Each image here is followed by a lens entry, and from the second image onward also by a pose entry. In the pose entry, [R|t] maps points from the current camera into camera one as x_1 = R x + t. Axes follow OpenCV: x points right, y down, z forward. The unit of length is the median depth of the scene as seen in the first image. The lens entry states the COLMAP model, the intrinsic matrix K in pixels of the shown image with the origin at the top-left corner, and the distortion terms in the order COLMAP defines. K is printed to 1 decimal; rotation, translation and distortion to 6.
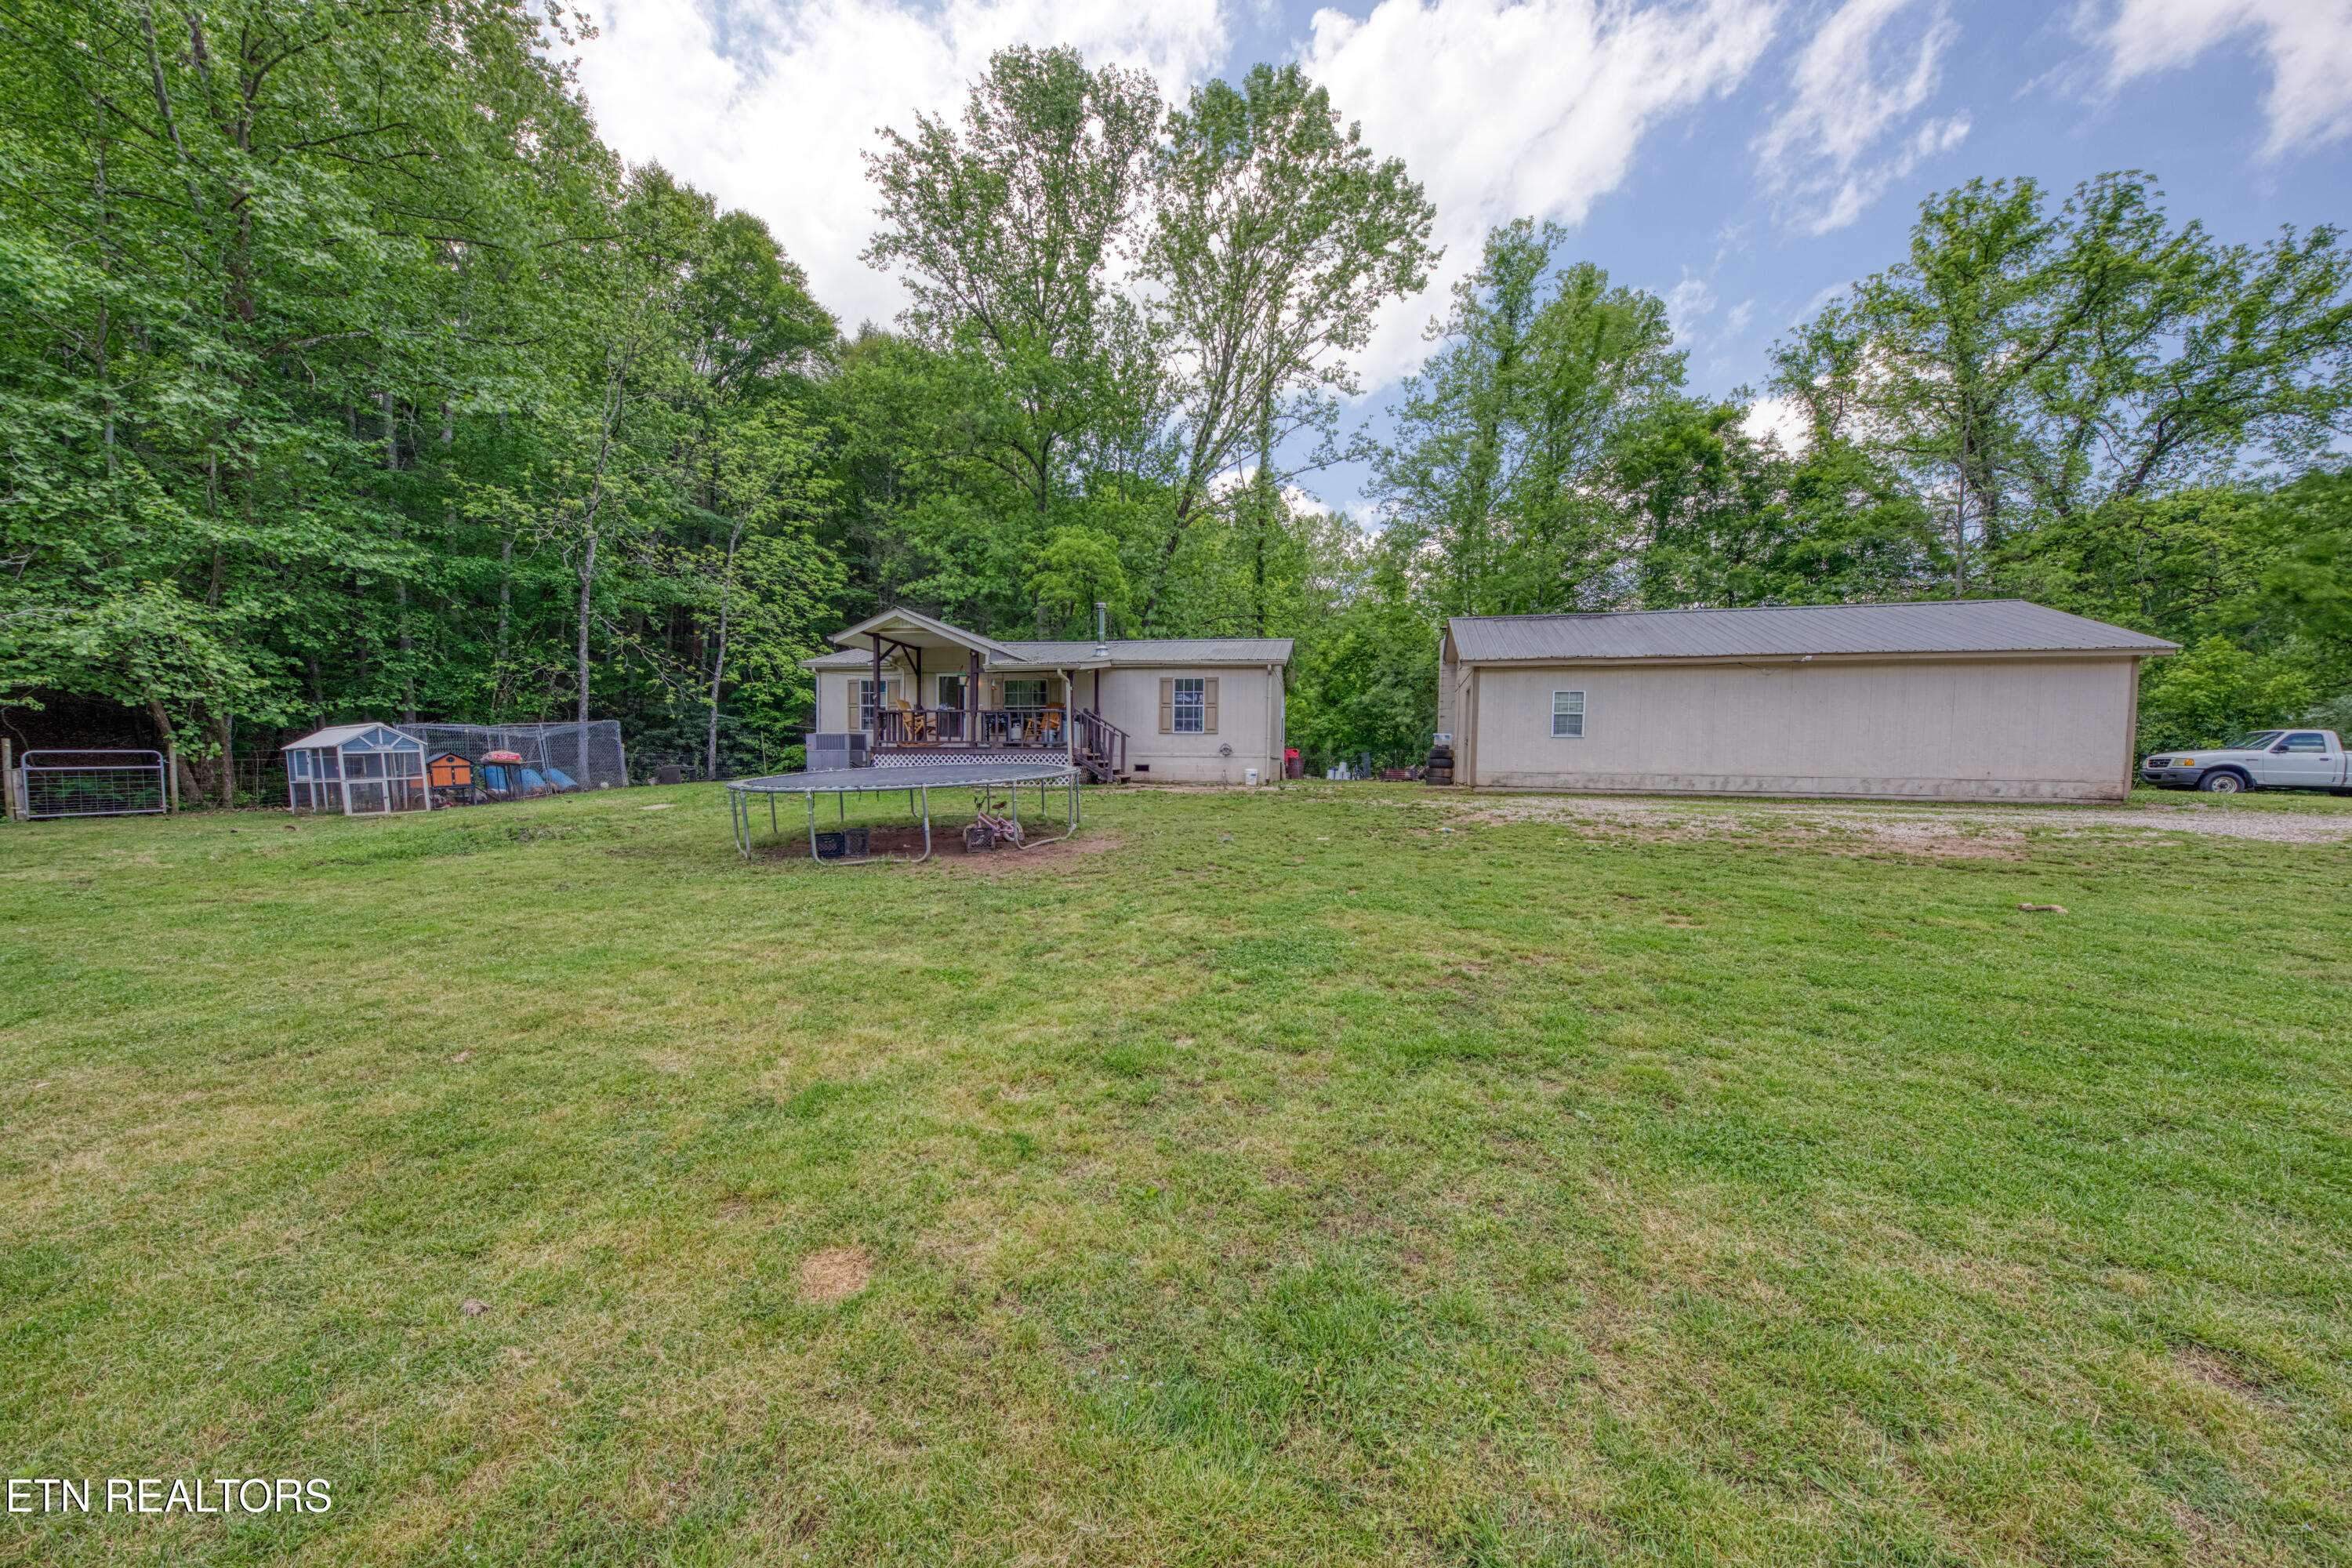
lens RADIAL K [[804.7, 0, 1176.0], [0, 804.7, 784.0], [0, 0, 1]] dist [0.010431, -0.005239]
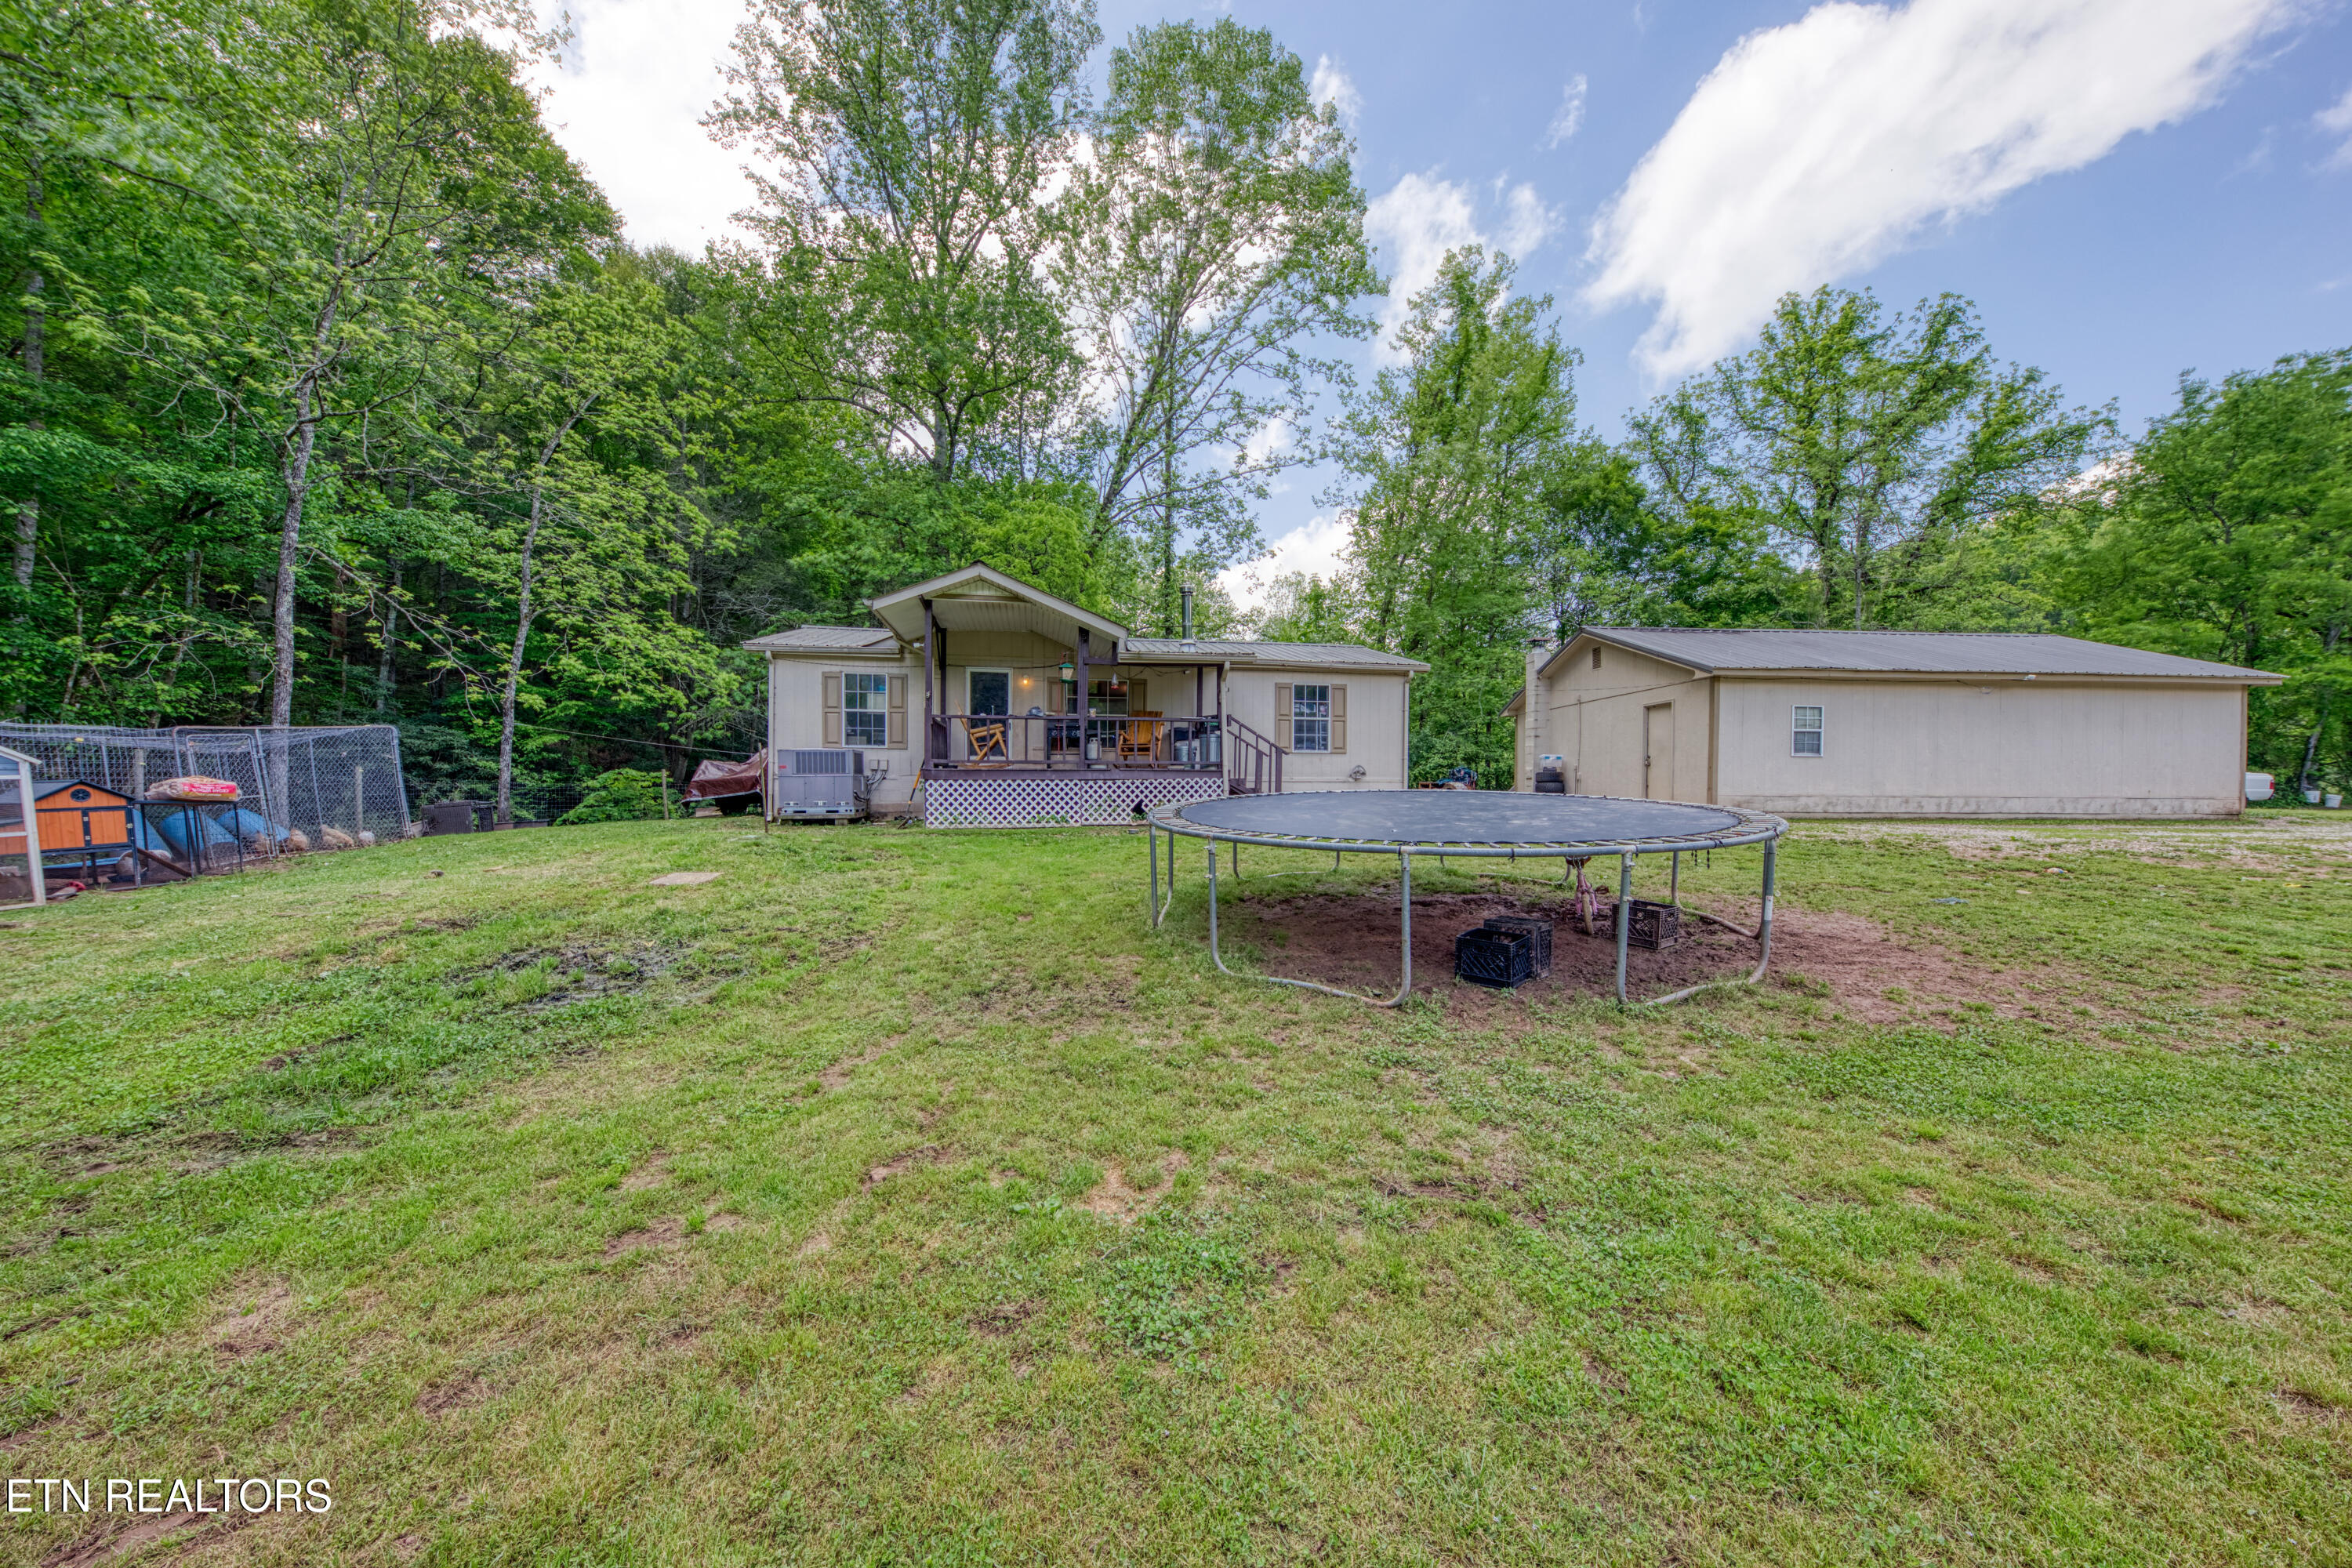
lens RADIAL K [[795.2, 0, 1179.3], [0, 795.2, 797.7], [0, 0, 1]] dist [0.011571, -0.007853]
pose [[0.947735, -0.012038, 0.318831, -0.362877], [0.017266, 0.999759, -0.013578, -0.009011], [-0.318591, 0.018374, 0.947714, 0.285972]]
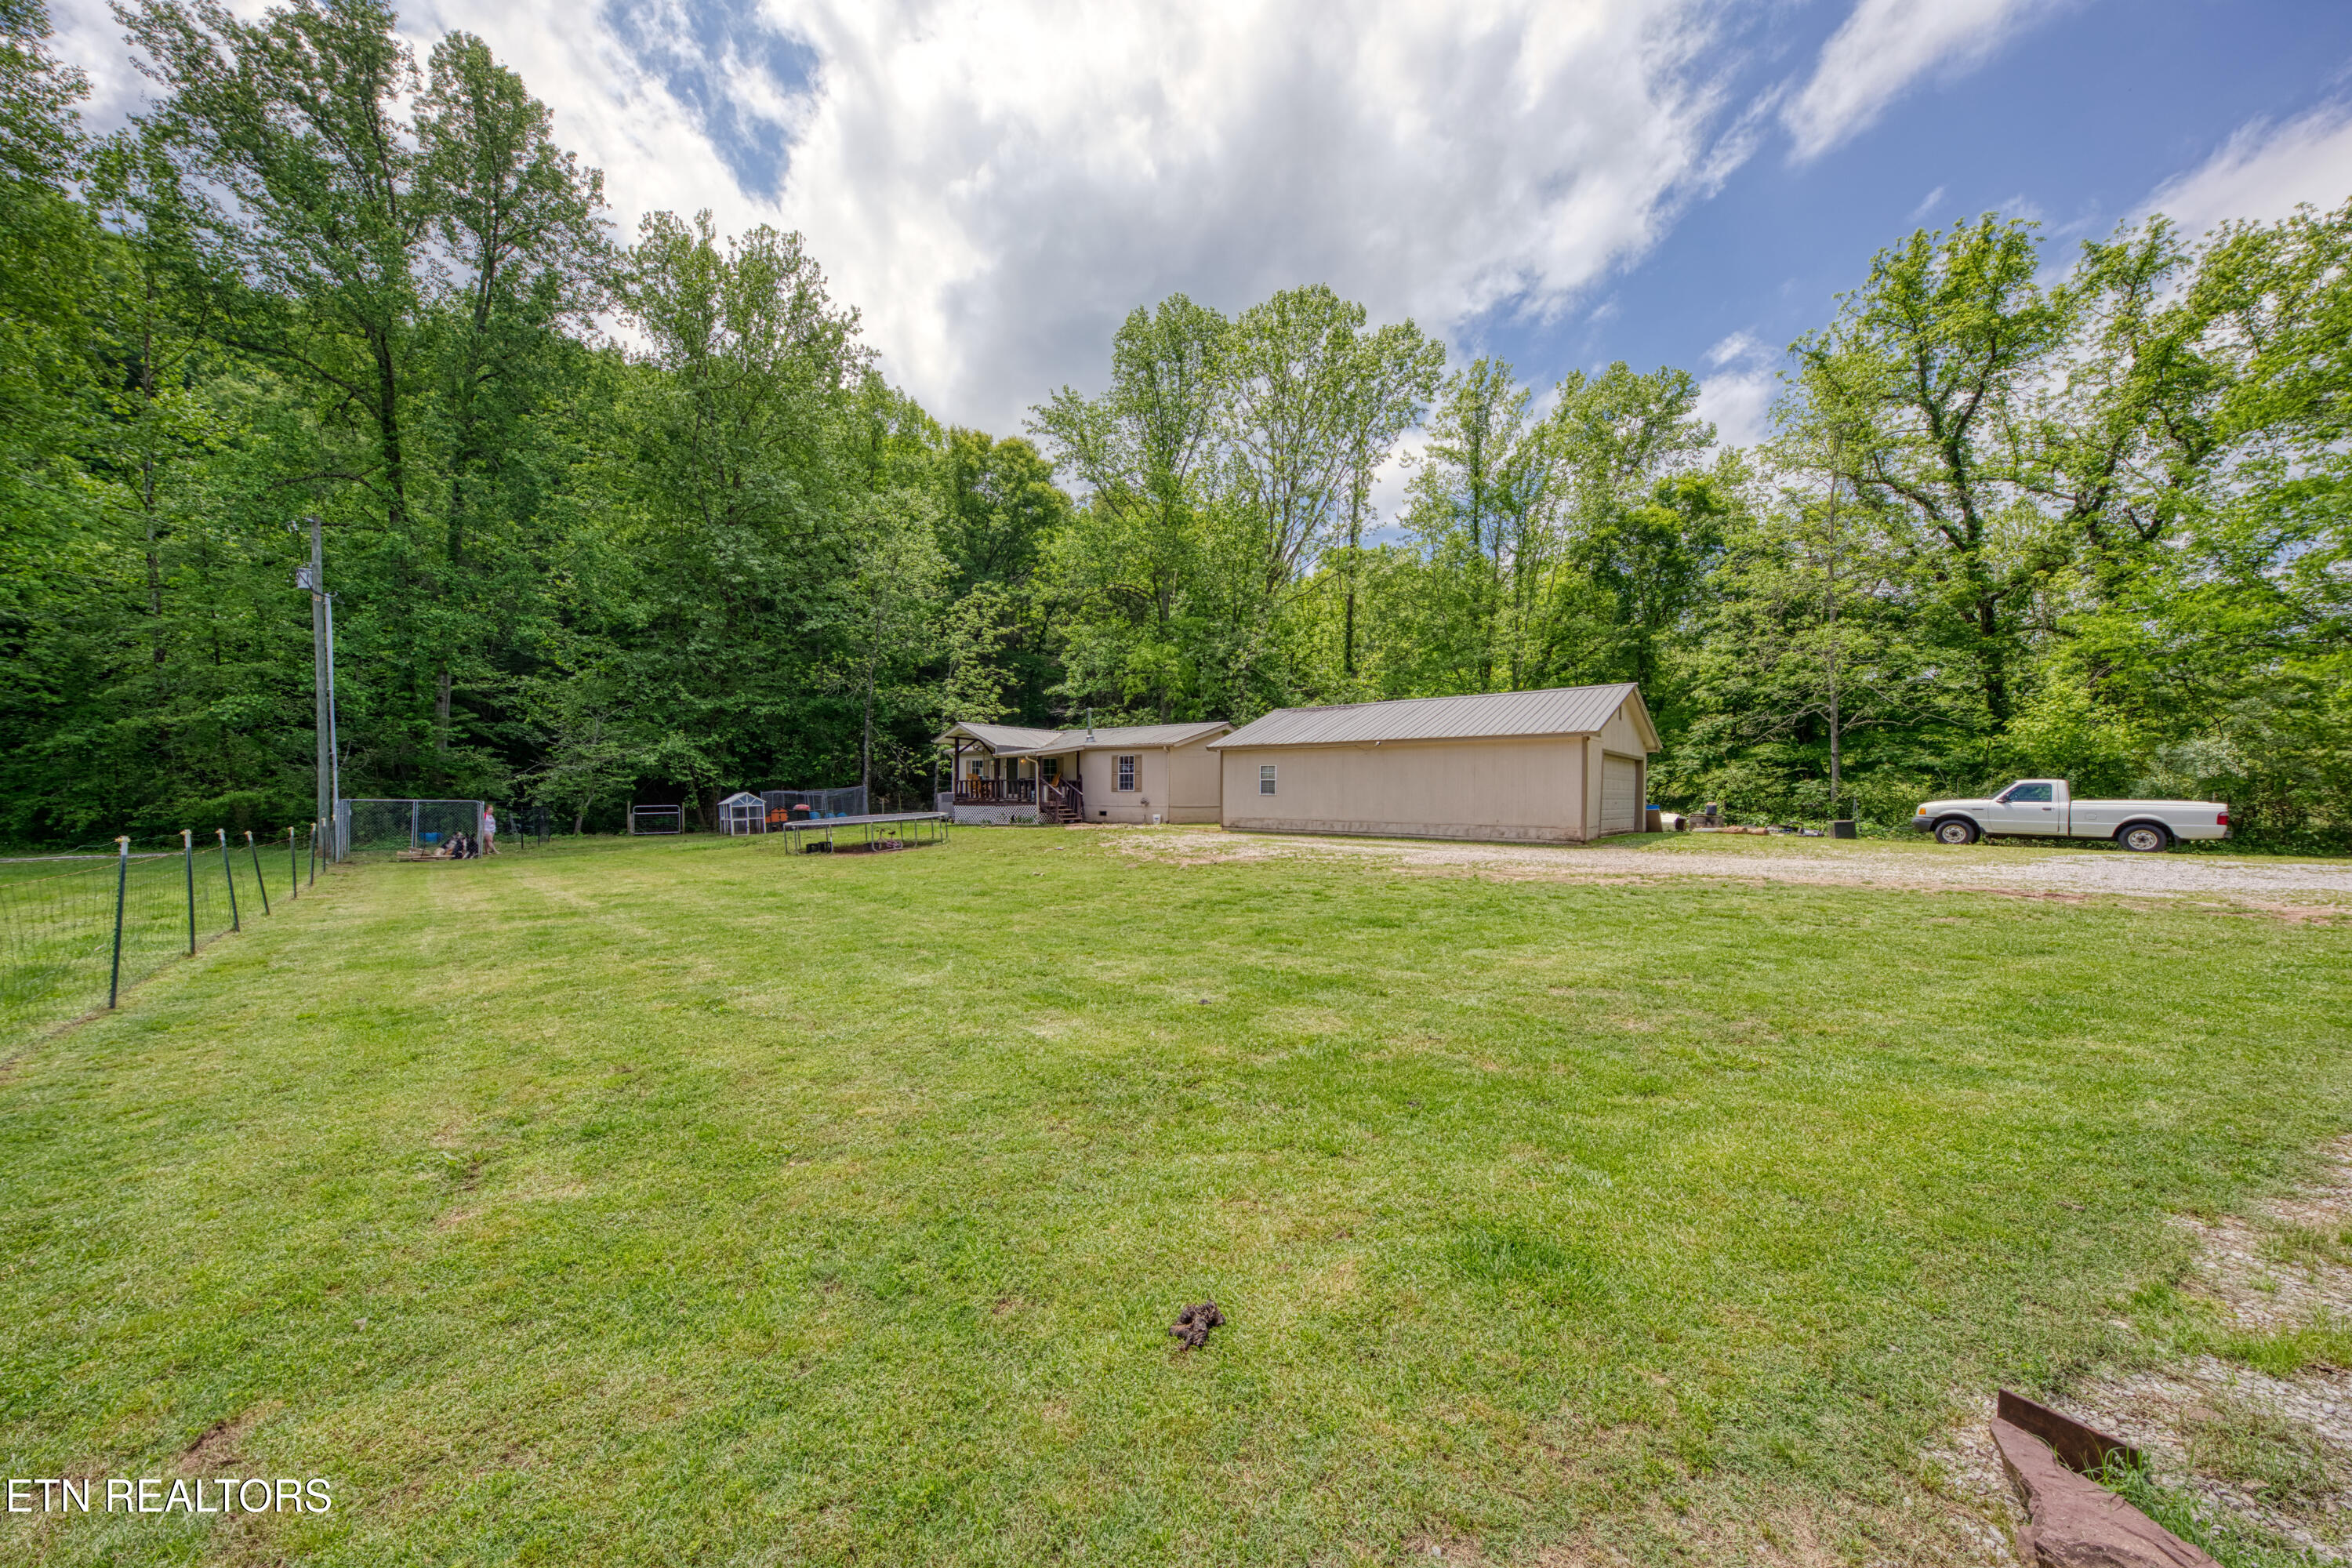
lens RADIAL K [[795.2, 0, 1179.3], [0, 795.2, 797.7], [0, 0, 1]] dist [0.011571, -0.007853]
pose [[0.911818, -0.005514, -0.410557, 0.734209], [-0.007885, 0.999490, -0.030934, -0.003940], [0.410518, 0.031444, 0.911310, -0.352974]]
